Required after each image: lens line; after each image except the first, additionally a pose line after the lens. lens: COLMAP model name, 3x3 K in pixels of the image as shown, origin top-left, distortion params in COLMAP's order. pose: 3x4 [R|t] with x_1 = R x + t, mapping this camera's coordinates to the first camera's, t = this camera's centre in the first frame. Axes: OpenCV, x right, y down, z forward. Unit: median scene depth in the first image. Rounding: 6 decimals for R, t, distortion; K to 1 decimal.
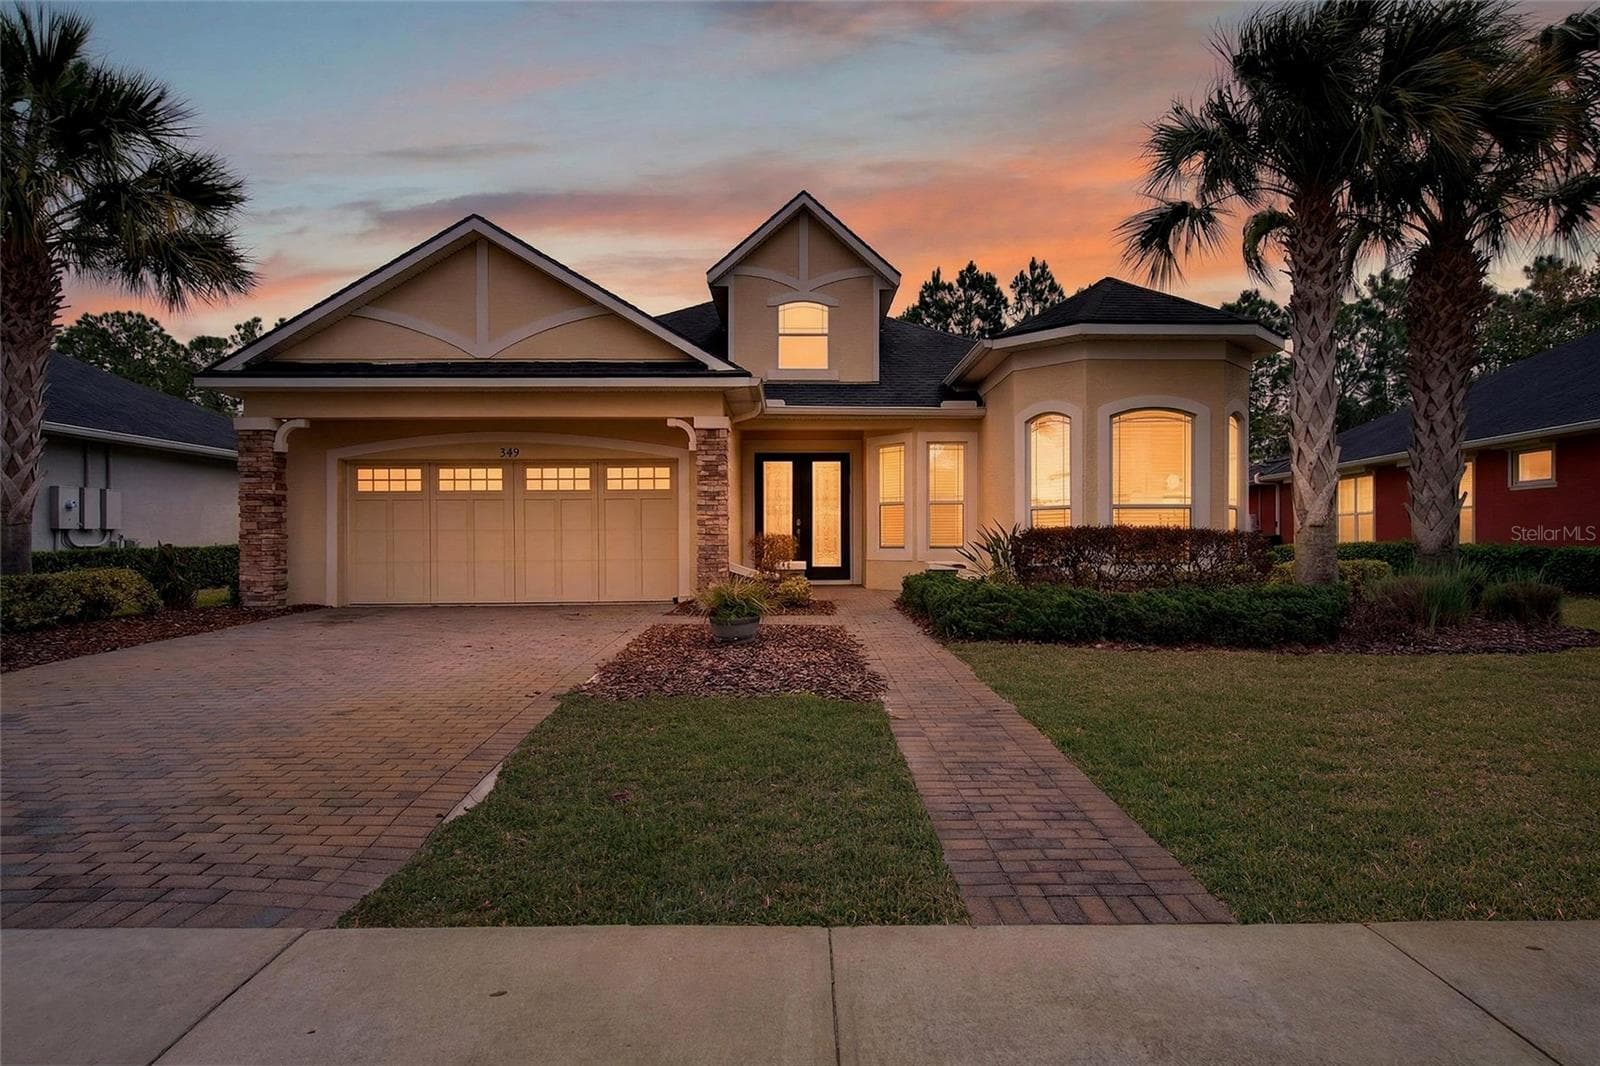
lens RADIAL K [[835.4, 0, 805.0], [0, 835.4, 542.1], [0, 0, 1]] dist [0.003776, 0.000139]
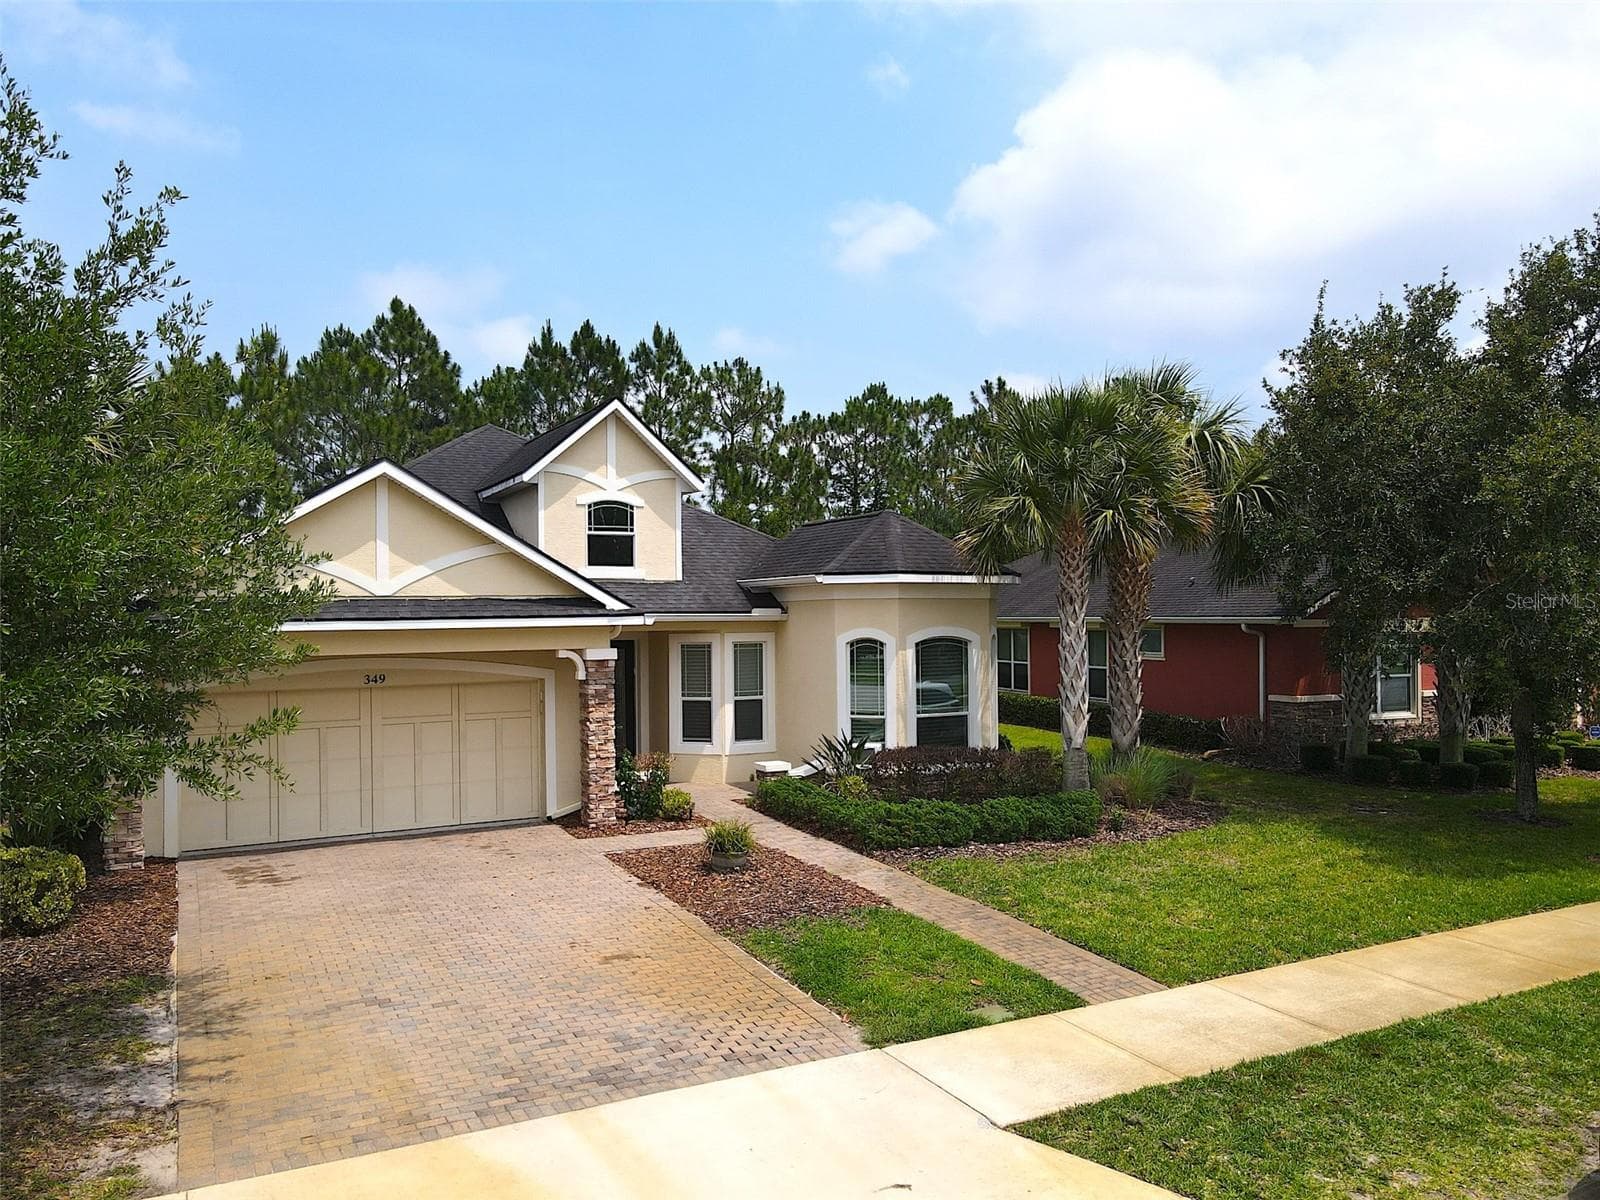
lens RADIAL K [[1209.5, 0, 795.8], [0, 1209.5, 597.2], [0, 0, 1]] dist [0.028741, 0.001000]
pose [[0.885402, 0.001646, 0.464822, -0.611095], [0.003947, 0.999931, -0.011058, -0.197249], [-0.464808, 0.011626, 0.885335, -0.494277]]
